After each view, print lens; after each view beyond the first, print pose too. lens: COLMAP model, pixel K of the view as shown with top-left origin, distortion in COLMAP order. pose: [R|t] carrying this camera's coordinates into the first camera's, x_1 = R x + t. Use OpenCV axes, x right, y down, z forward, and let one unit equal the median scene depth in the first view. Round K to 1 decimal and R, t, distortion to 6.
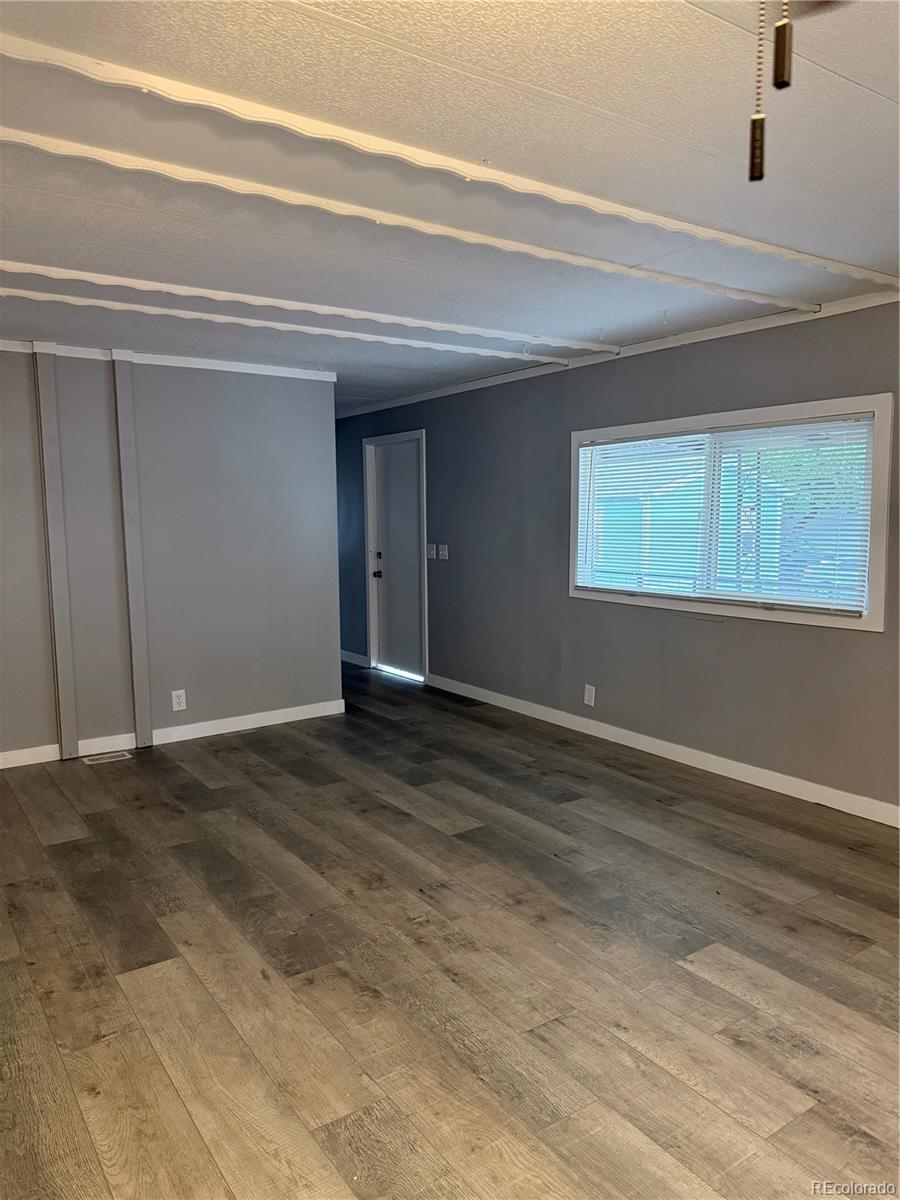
lens RADIAL K [[852.1, 0, 454.2], [0, 852.1, 607.4], [0, 0, 1]] dist [0.053941, -0.036608]
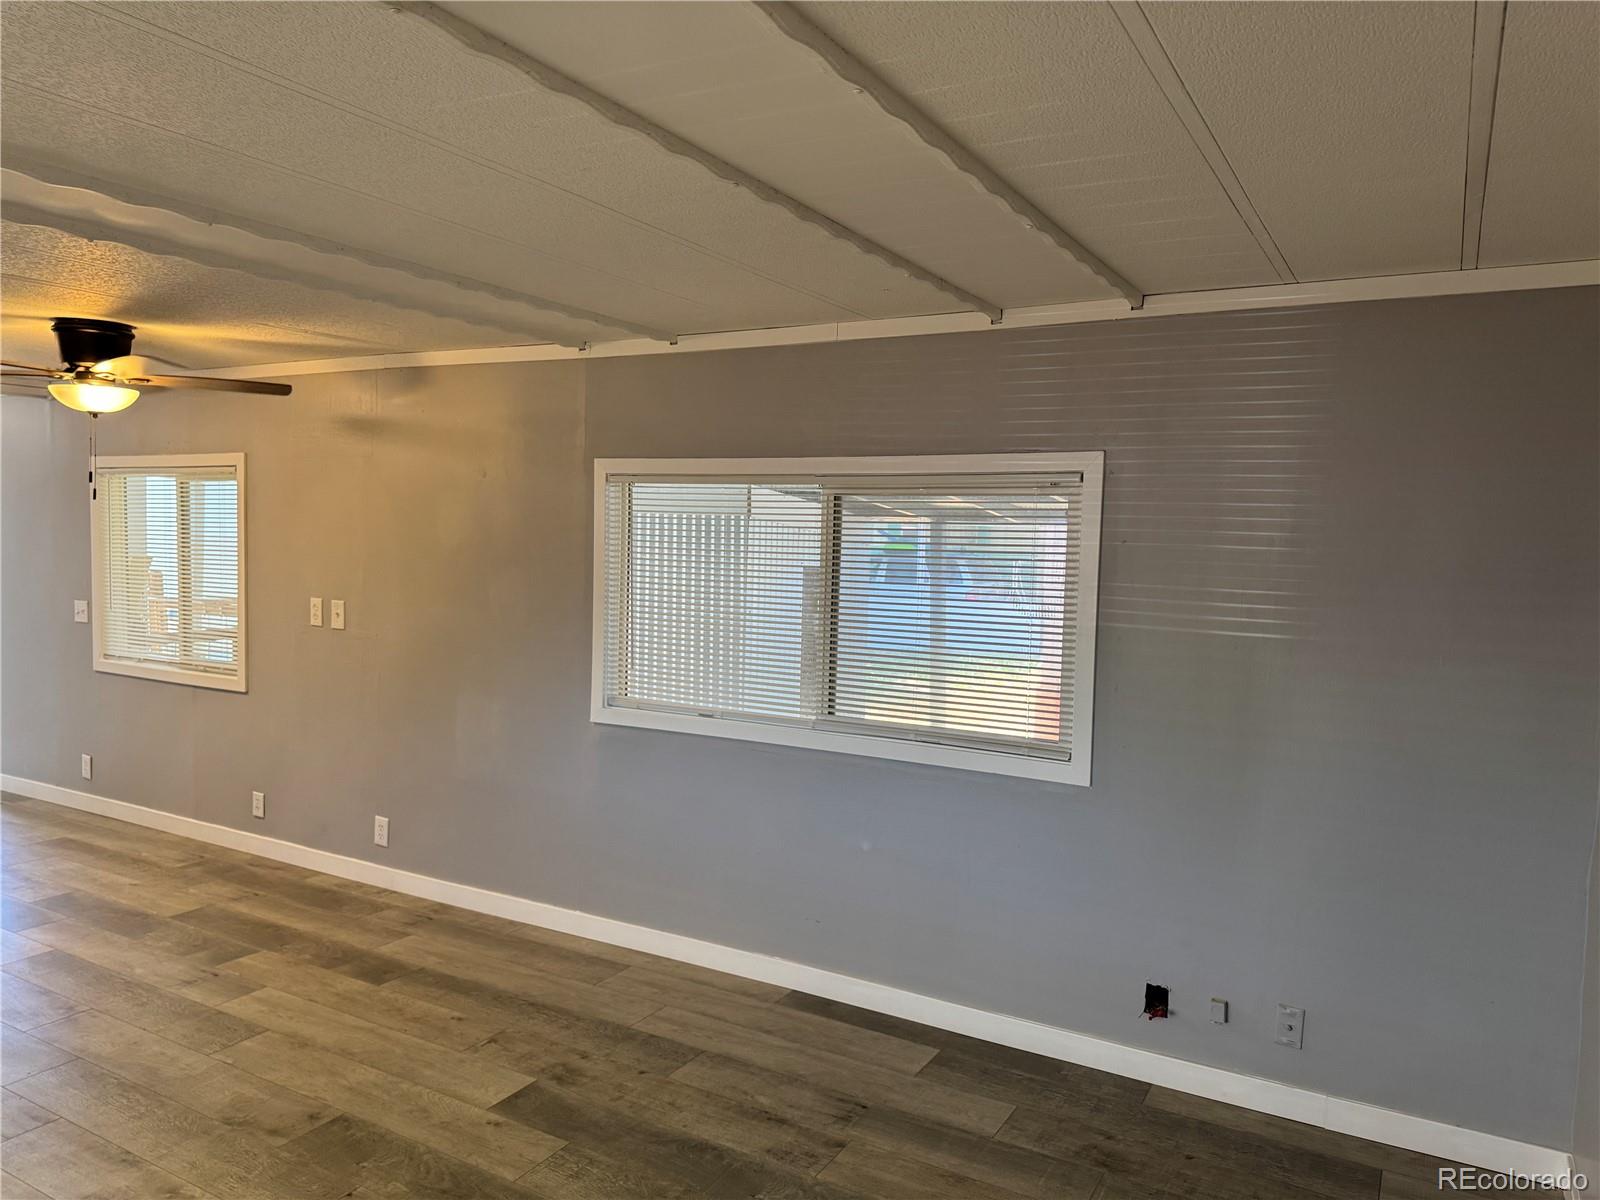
lens RADIAL K [[1133.6, 0, 793.8], [0, 1133.6, 586.6], [0, 0, 1]] dist [0.026514, -0.040247]
pose [[-0.906425, 0.007125, -0.422307, -0.090586], [-0.068410, 0.984179, 0.163437, -0.241873], [0.416790, 0.177034, -0.891597, 1.566823]]
